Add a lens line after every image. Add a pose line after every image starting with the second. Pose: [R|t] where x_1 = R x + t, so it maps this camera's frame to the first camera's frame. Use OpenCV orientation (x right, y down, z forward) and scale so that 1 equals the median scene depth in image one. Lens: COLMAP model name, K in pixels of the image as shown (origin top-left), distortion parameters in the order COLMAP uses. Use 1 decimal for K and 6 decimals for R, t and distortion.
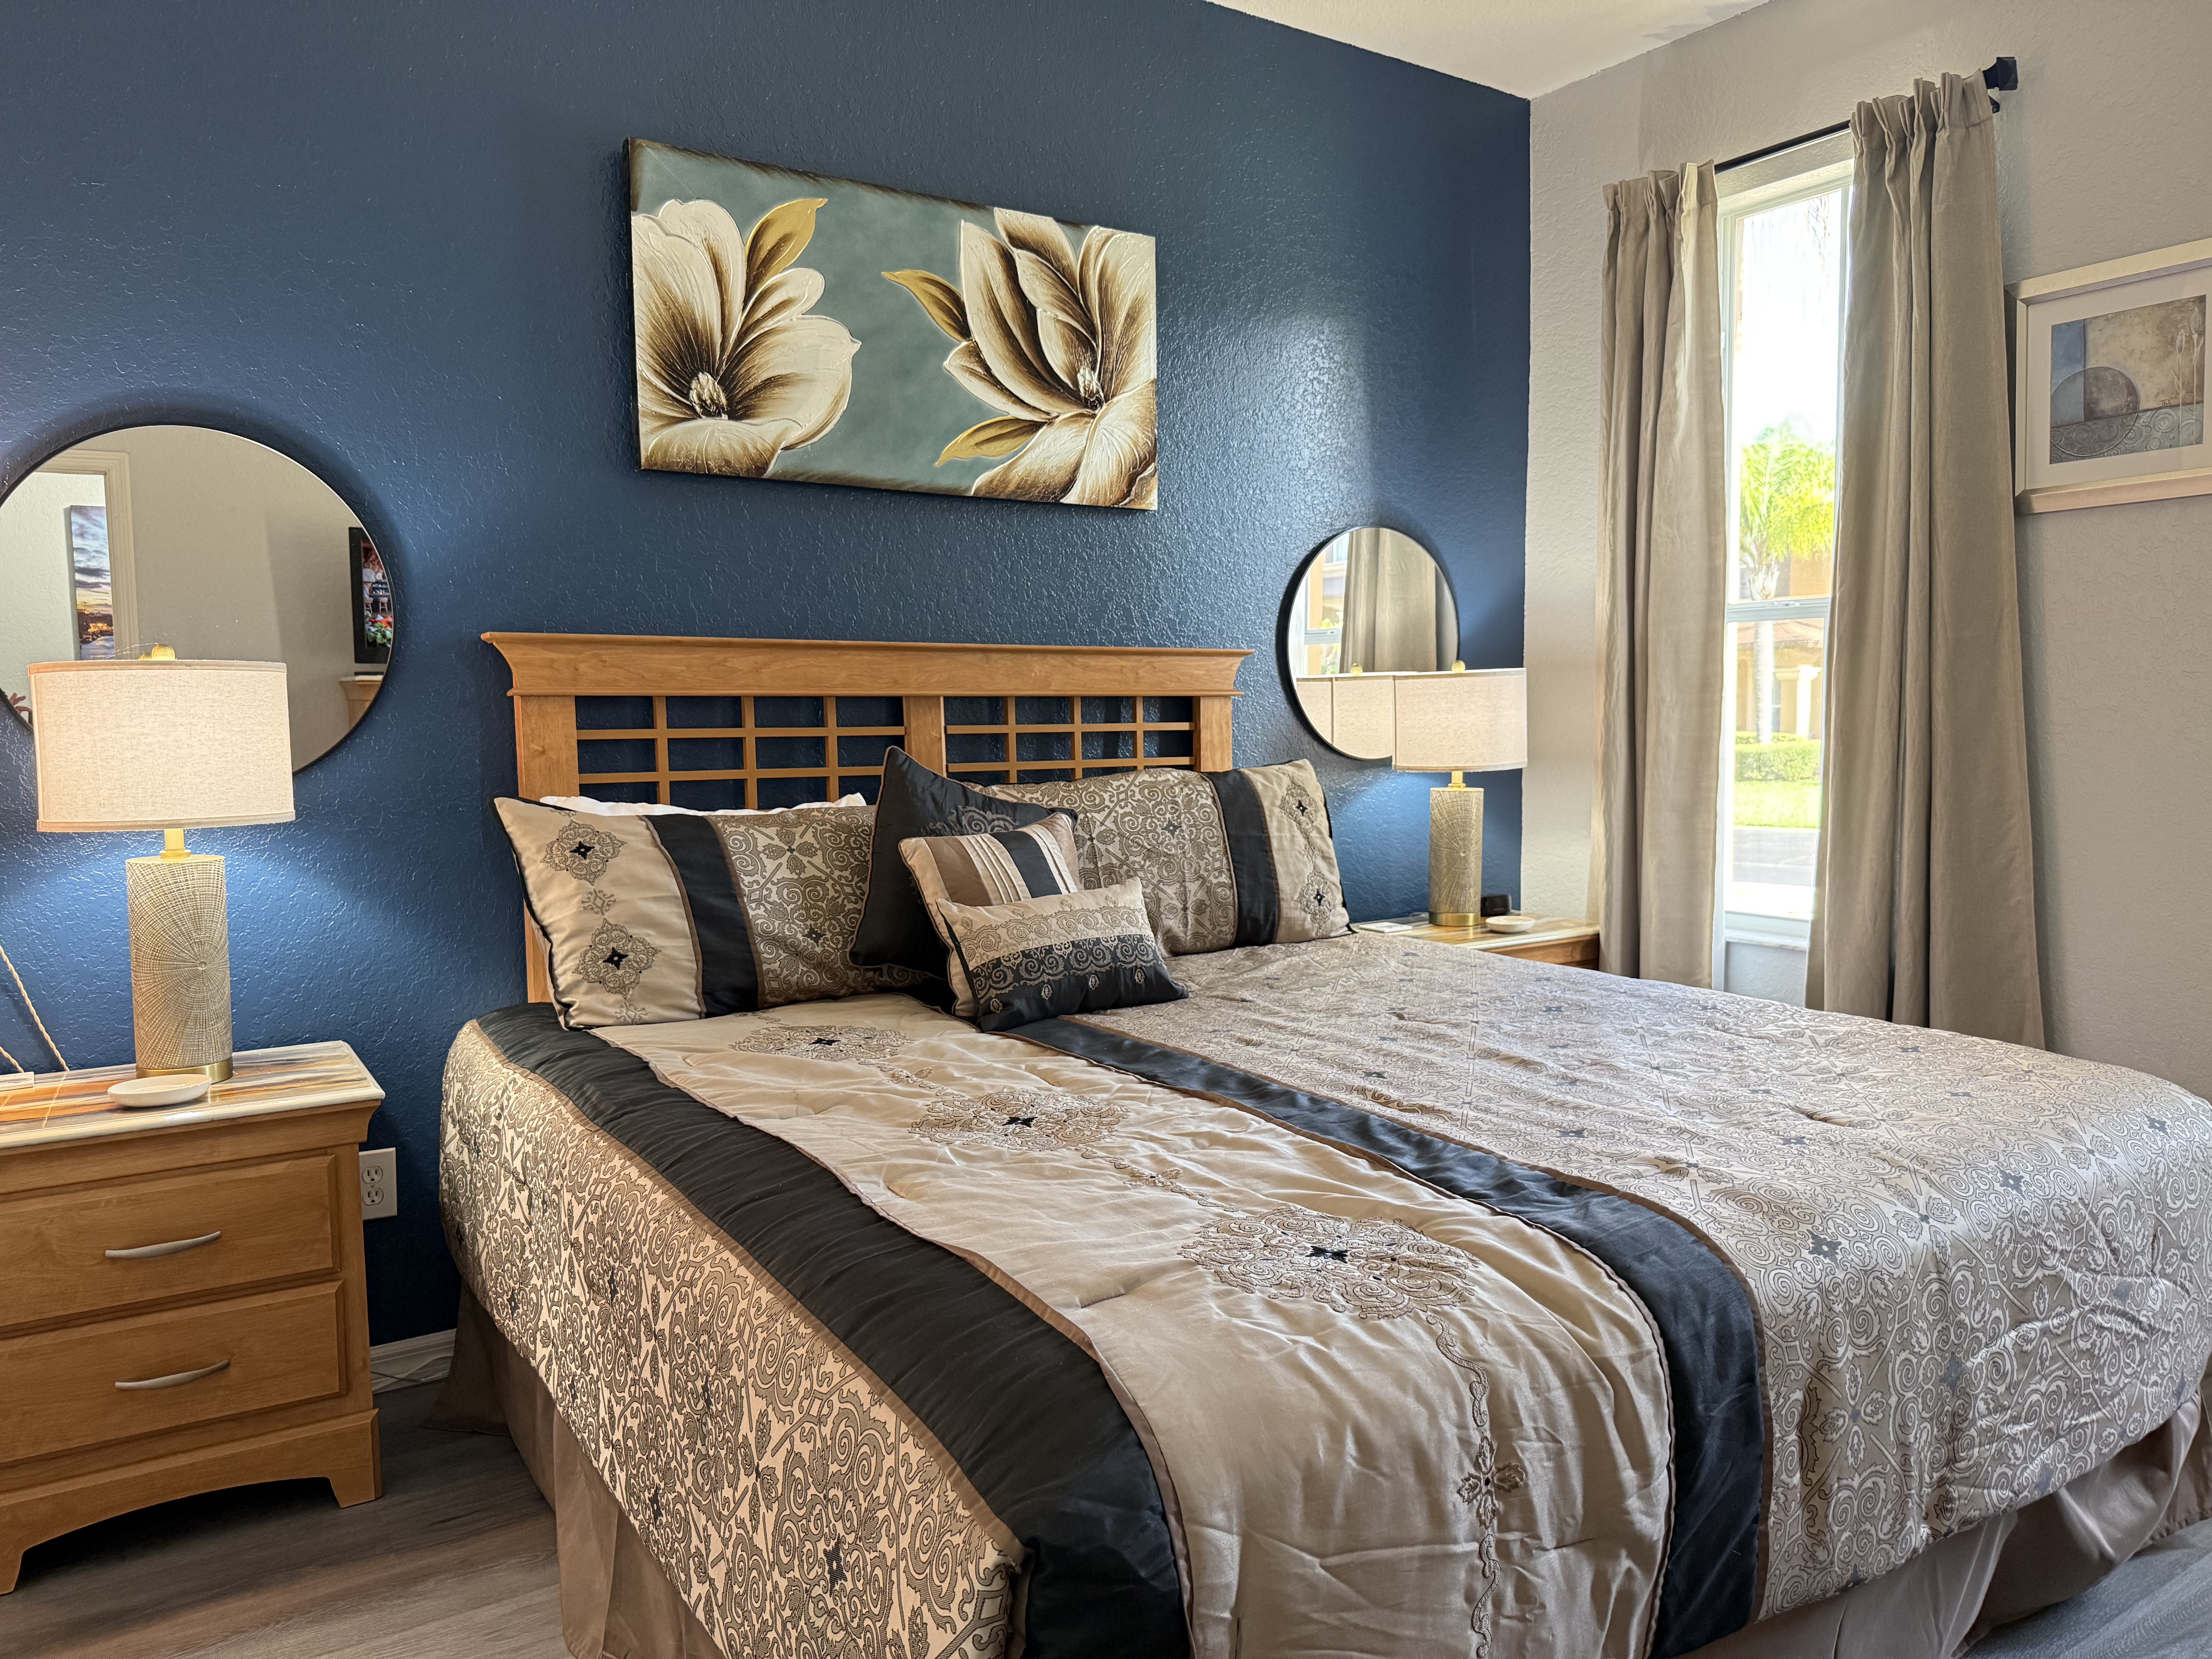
lens RADIAL K [[1578.4, 0, 1102.7], [0, 1578.4, 845.6], [0, 0, 1]] dist [0.061226, -0.082059]
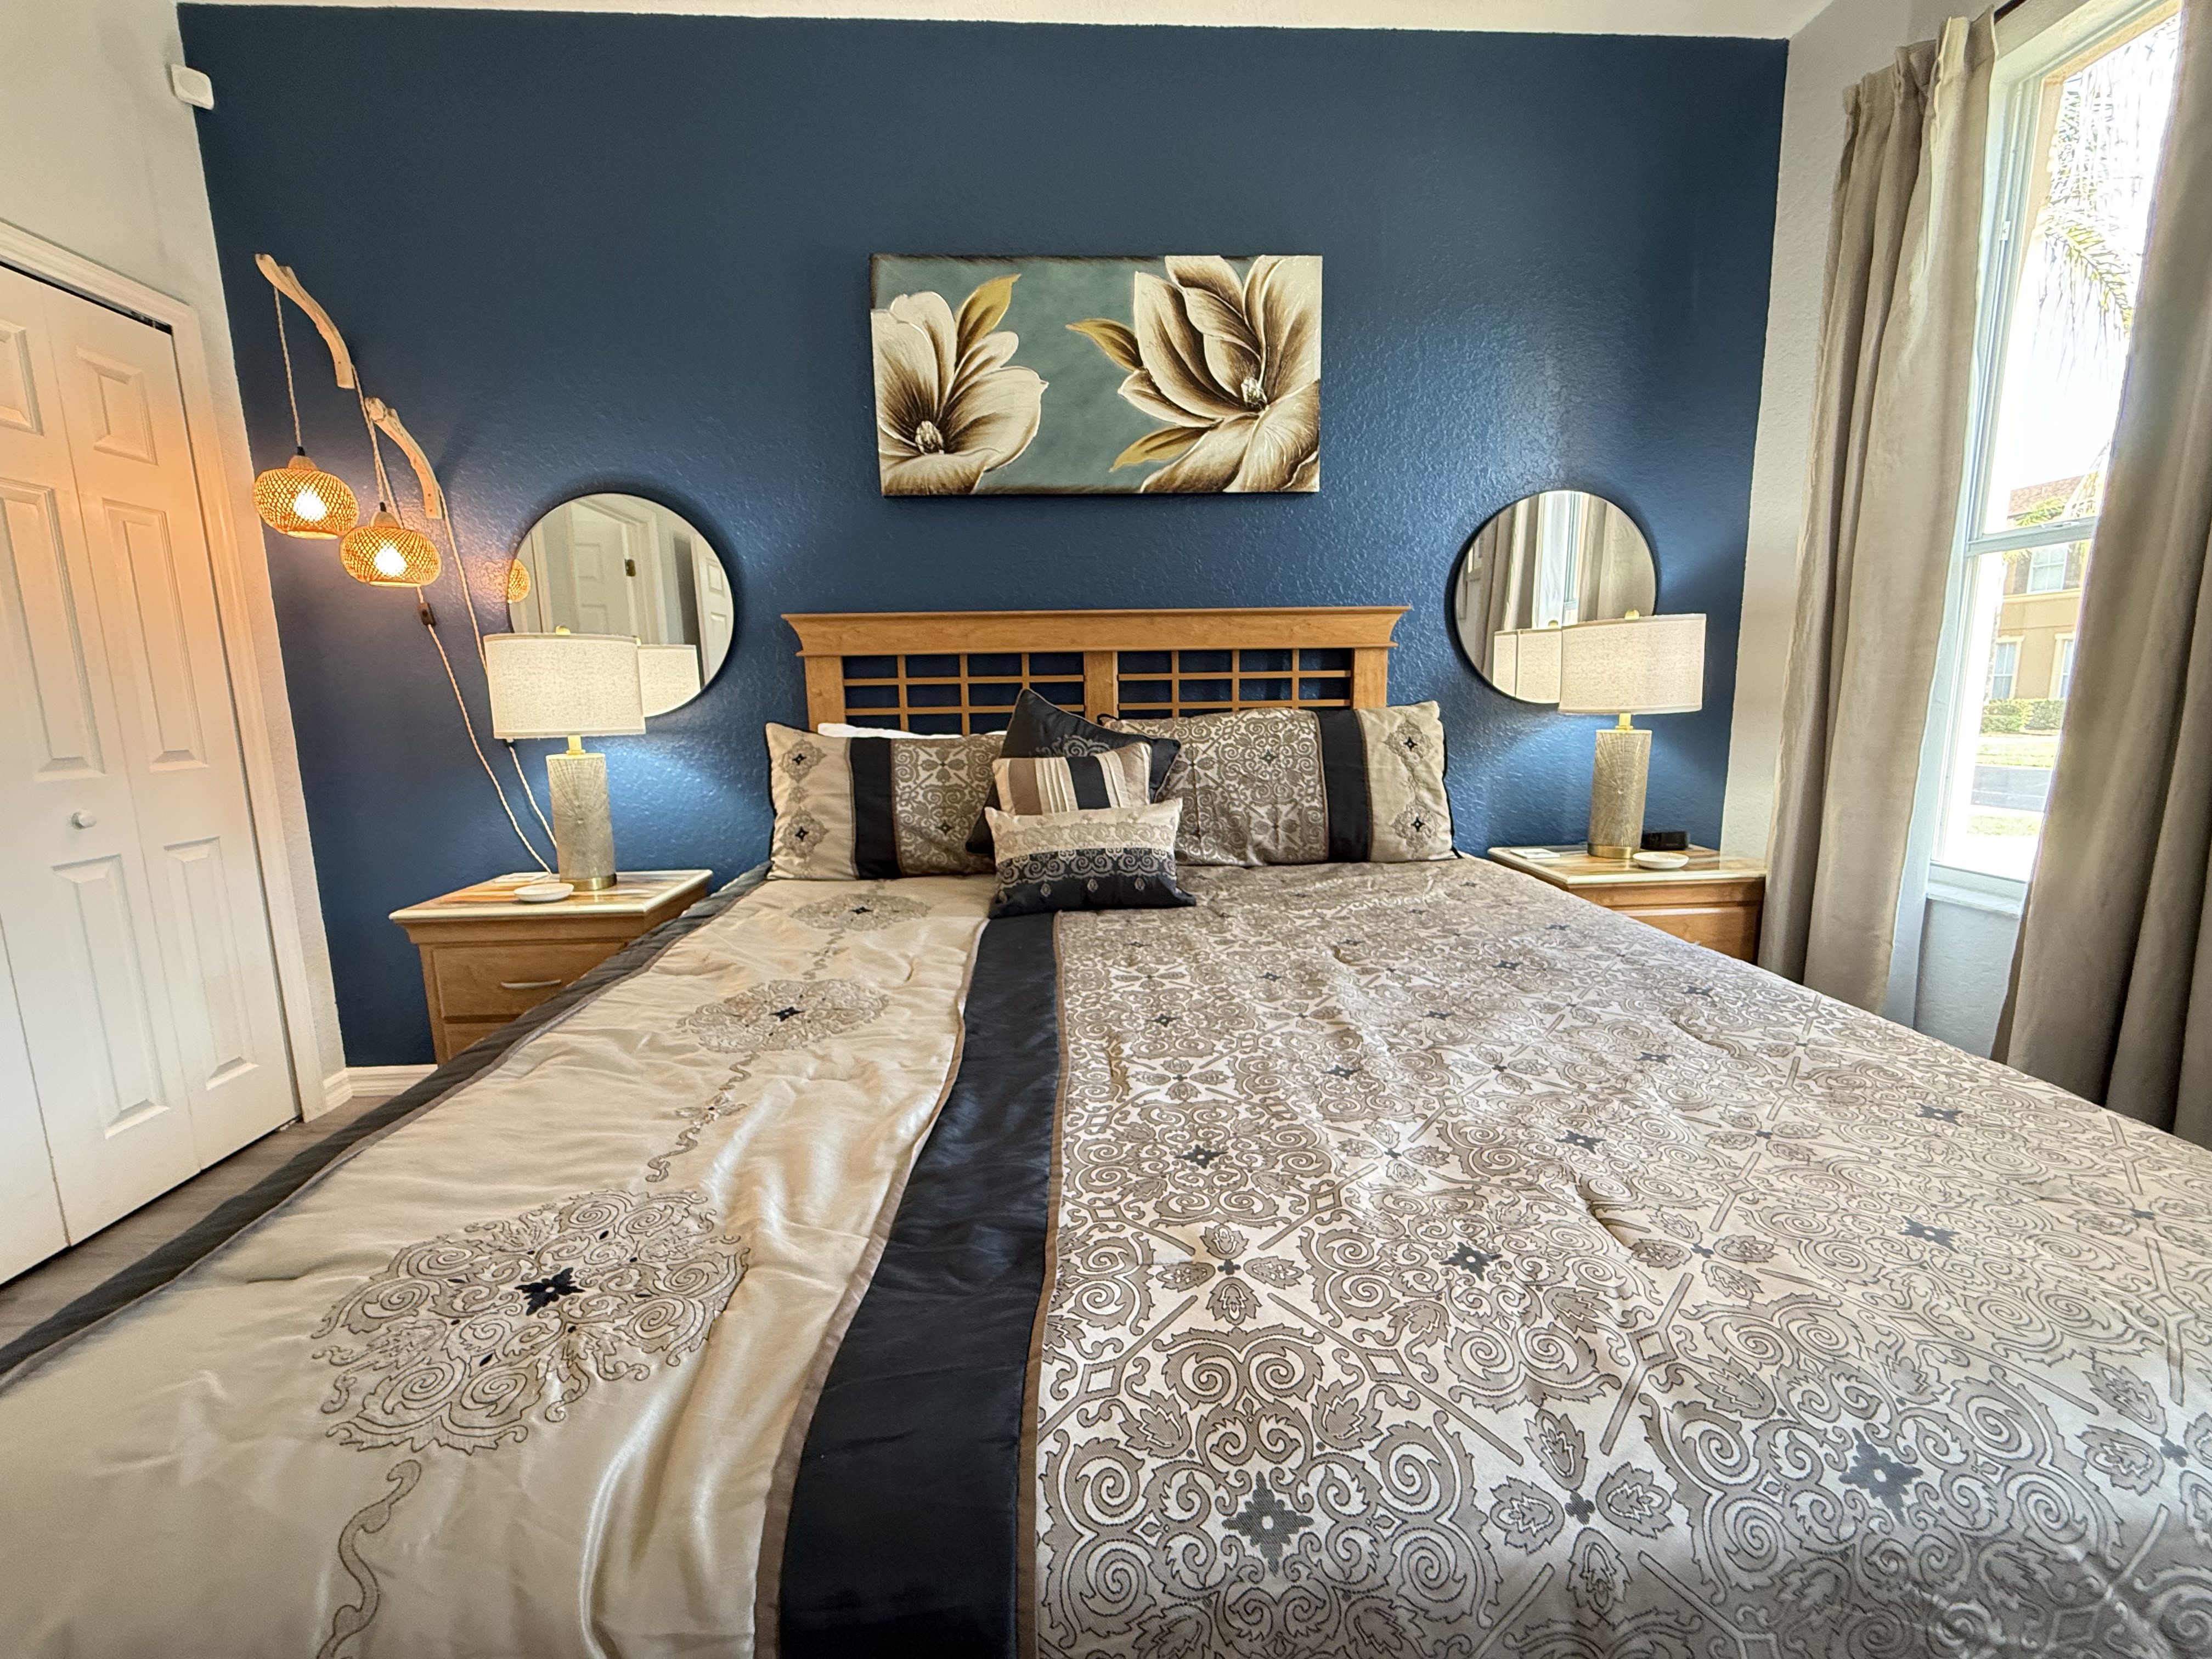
lens RADIAL K [[885.7, 0, 1098.7], [0, 885.7, 826.4], [0, 0, 1]] dist [-0.006386, 0.002736]
pose [[0.856666, 0.073692, -0.510581, 0.282489], [-0.034272, 0.995688, 0.086205, -0.013097], [0.514731, -0.056350, 0.855498, 0.363615]]
